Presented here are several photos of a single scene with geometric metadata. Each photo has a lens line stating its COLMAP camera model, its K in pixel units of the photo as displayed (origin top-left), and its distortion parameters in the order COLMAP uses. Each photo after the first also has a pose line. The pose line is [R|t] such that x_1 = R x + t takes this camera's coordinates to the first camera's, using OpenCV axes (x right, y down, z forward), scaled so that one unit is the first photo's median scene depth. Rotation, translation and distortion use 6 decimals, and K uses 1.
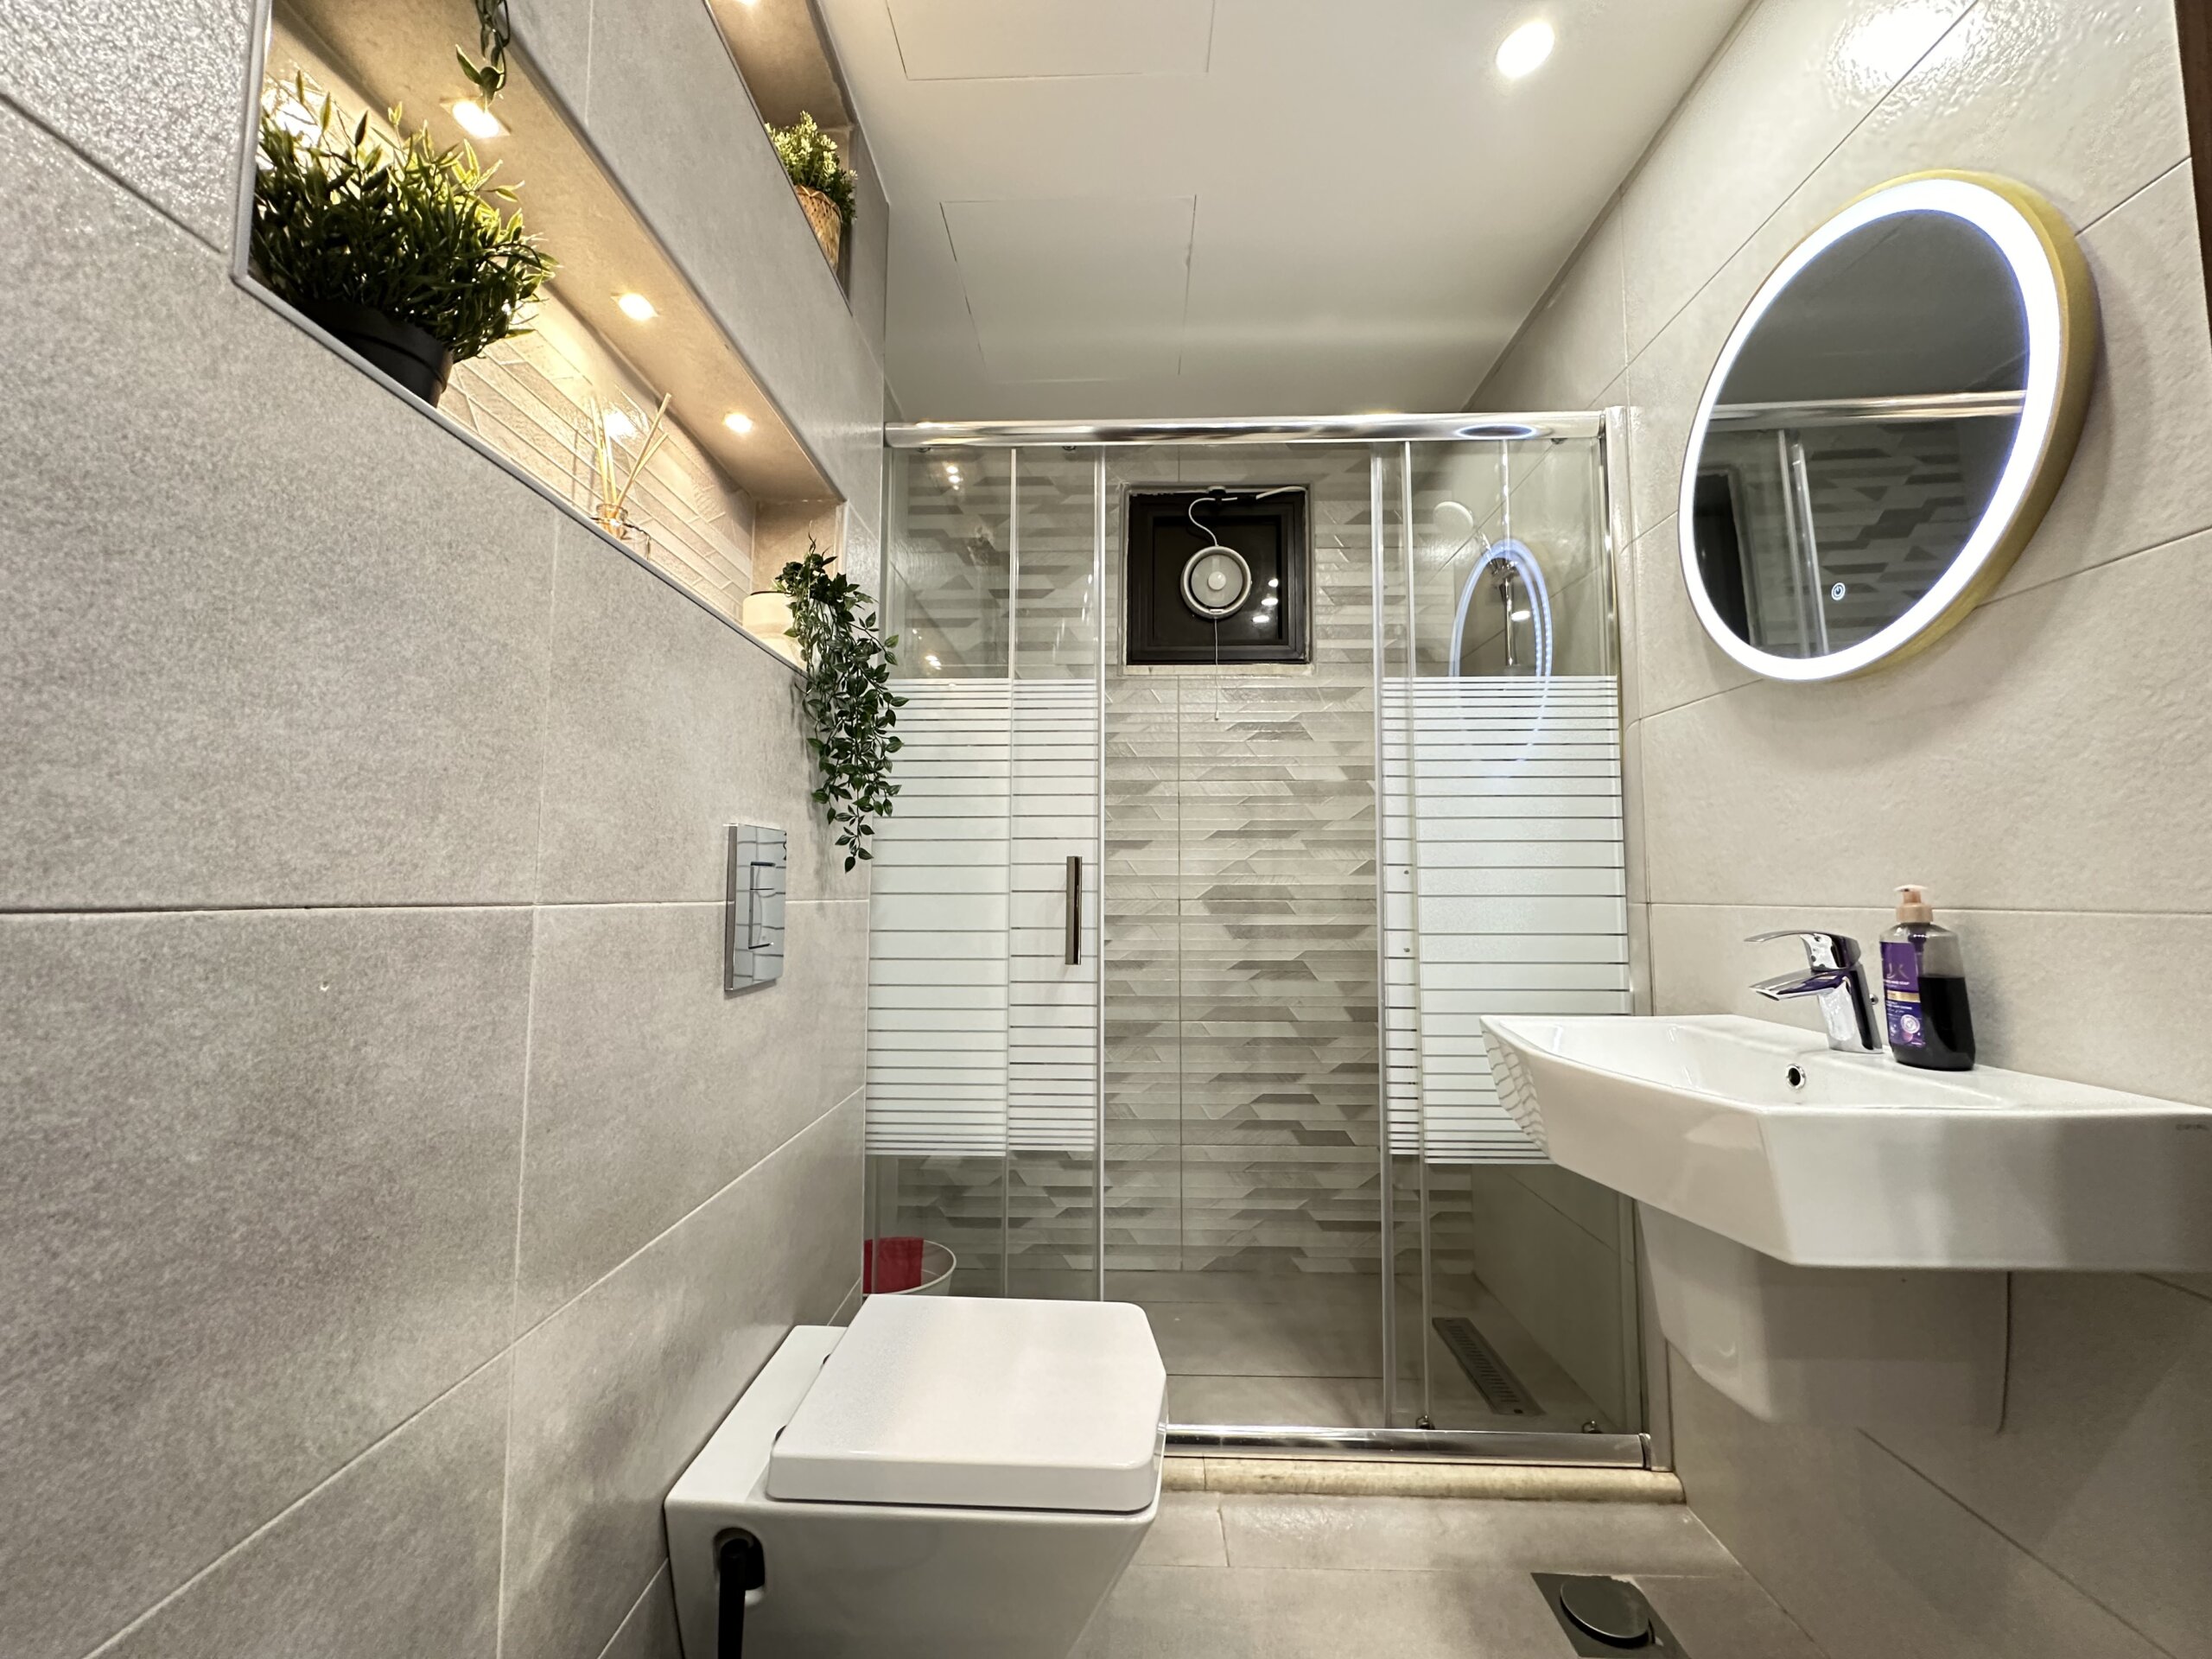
lens RADIAL K [[886.7, 0, 1101.3], [0, 886.7, 828.8], [0, 0, 1]] dist [-0.000738, -0.000016]
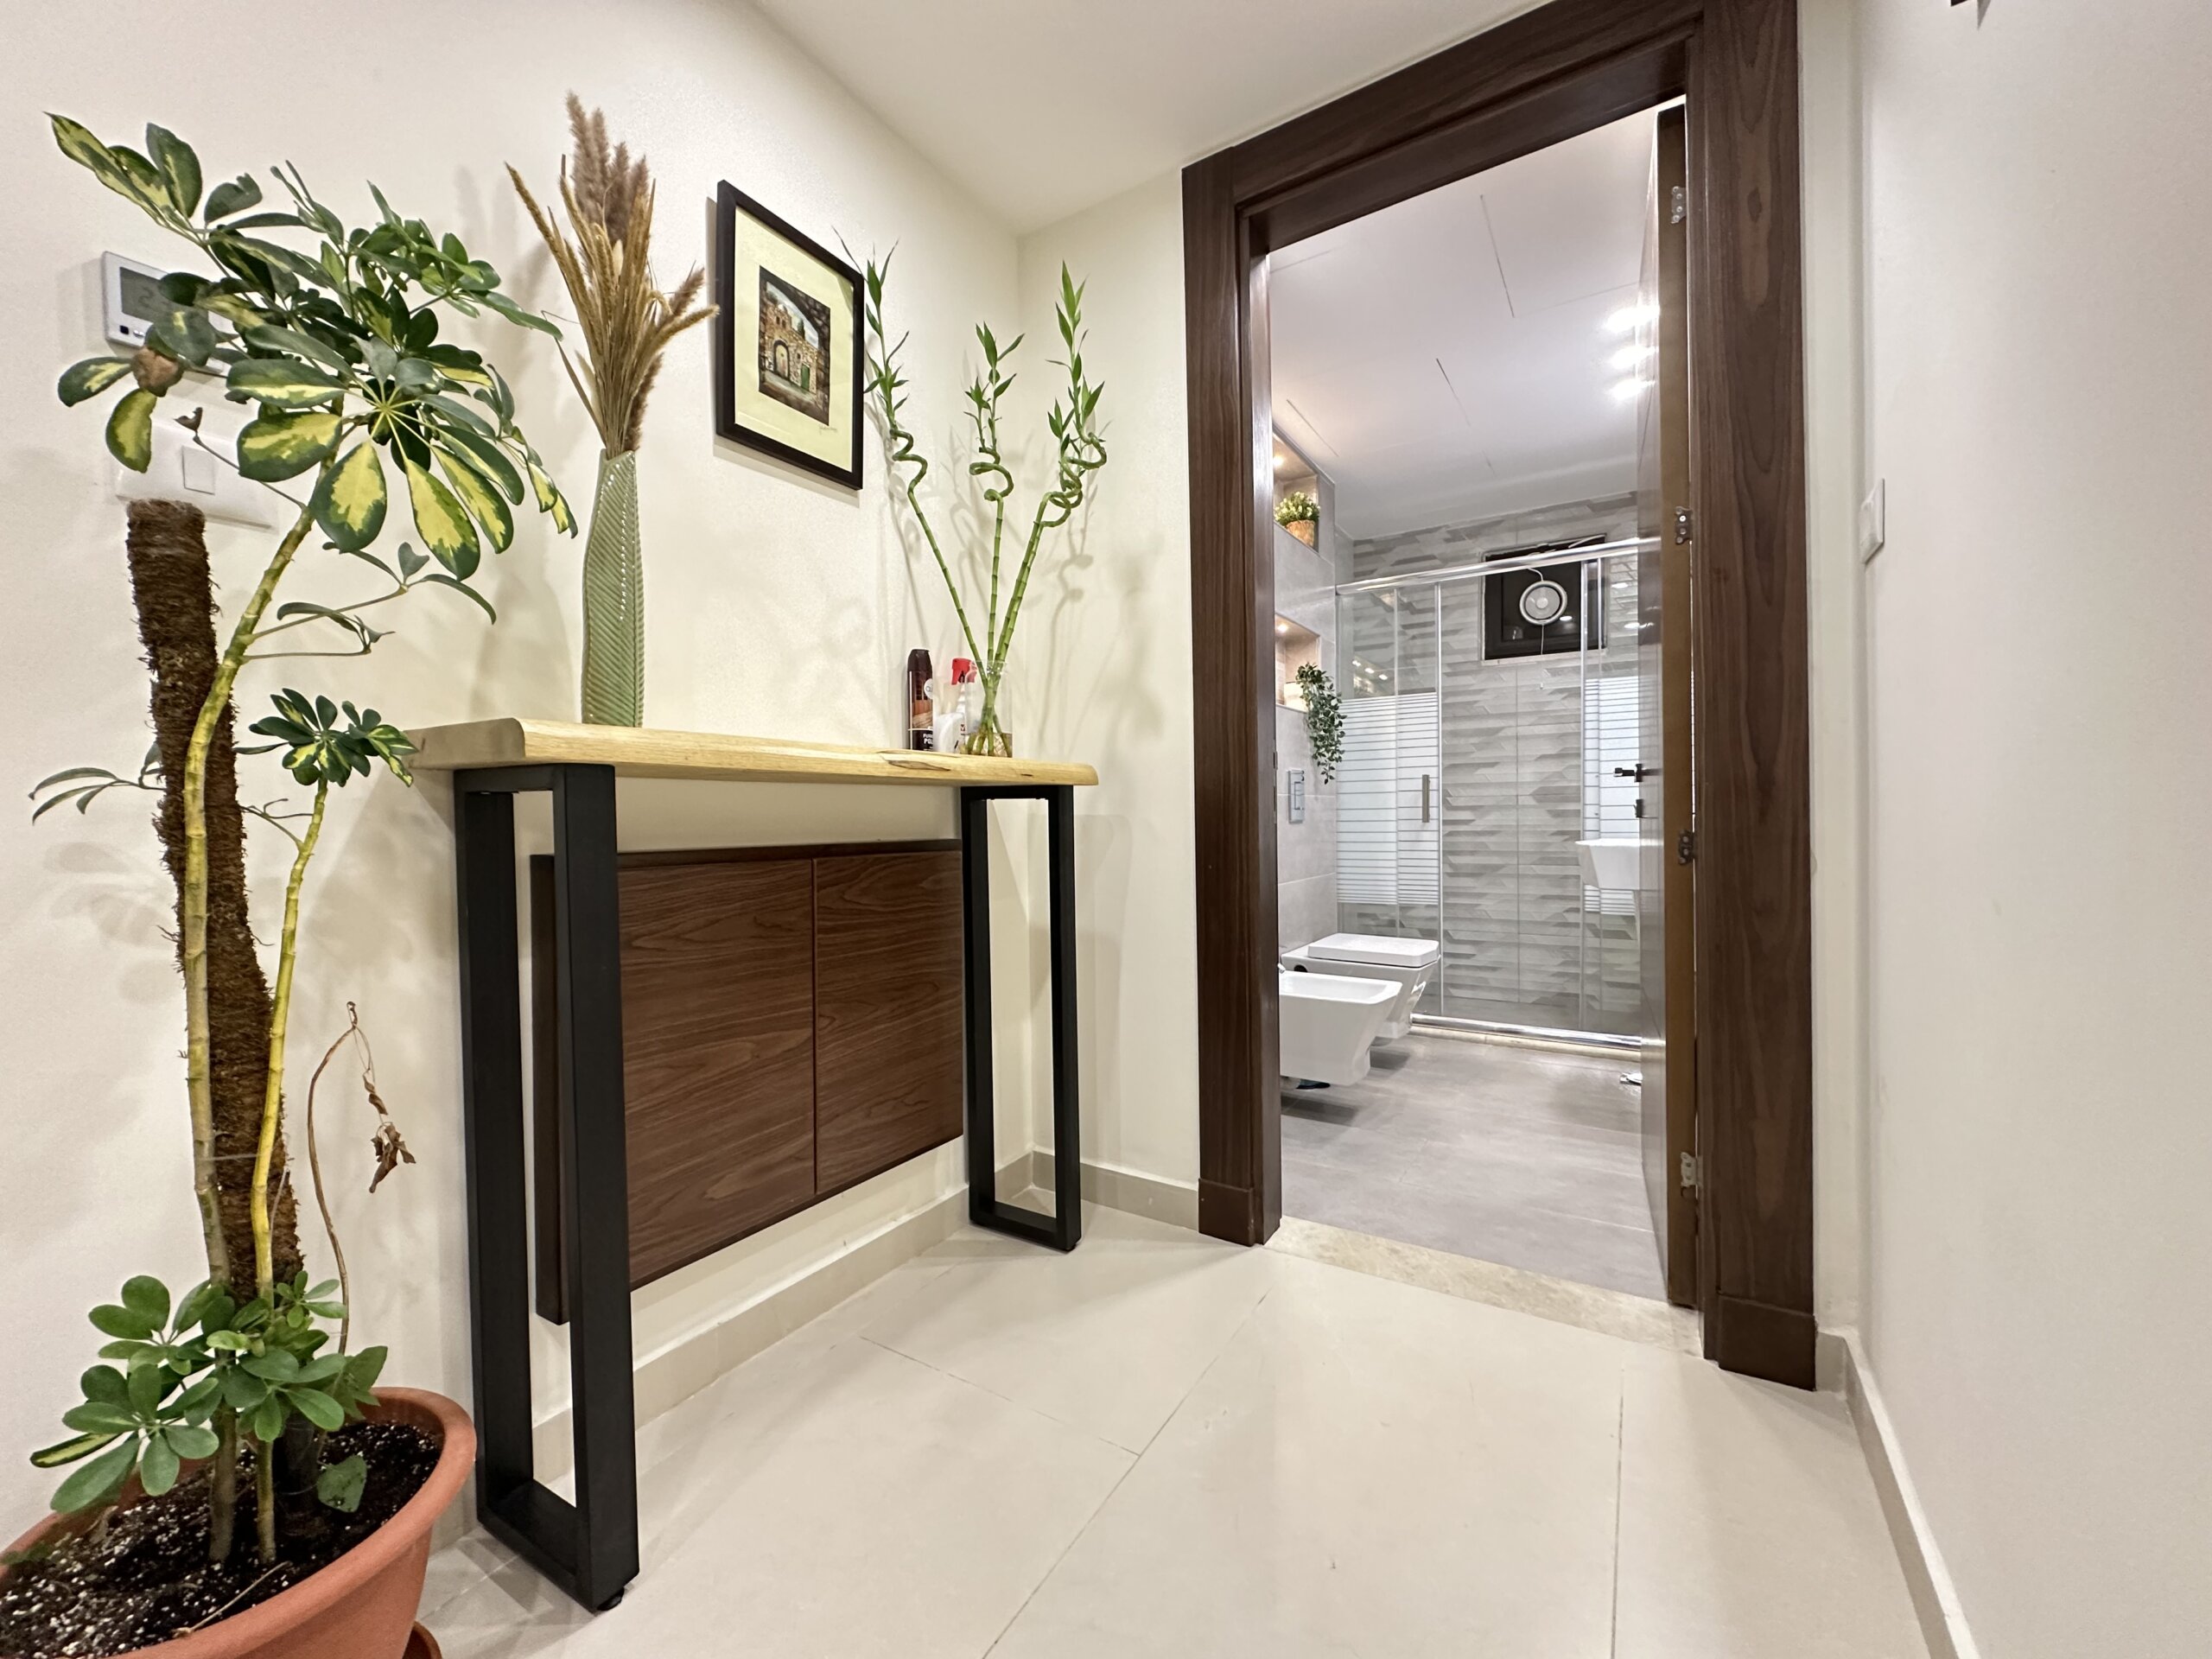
lens RADIAL K [[886.7, 0, 1108.4], [0, 886.7, 826.0], [0, 0, 1]] dist [-0.000738, -0.000016]
pose [[0.865007, -0.006306, -0.501720, 0.354714], [0.052408, 0.995587, 0.077842, -0.050253], [0.499015, -0.093628, 0.861520, -1.194630]]
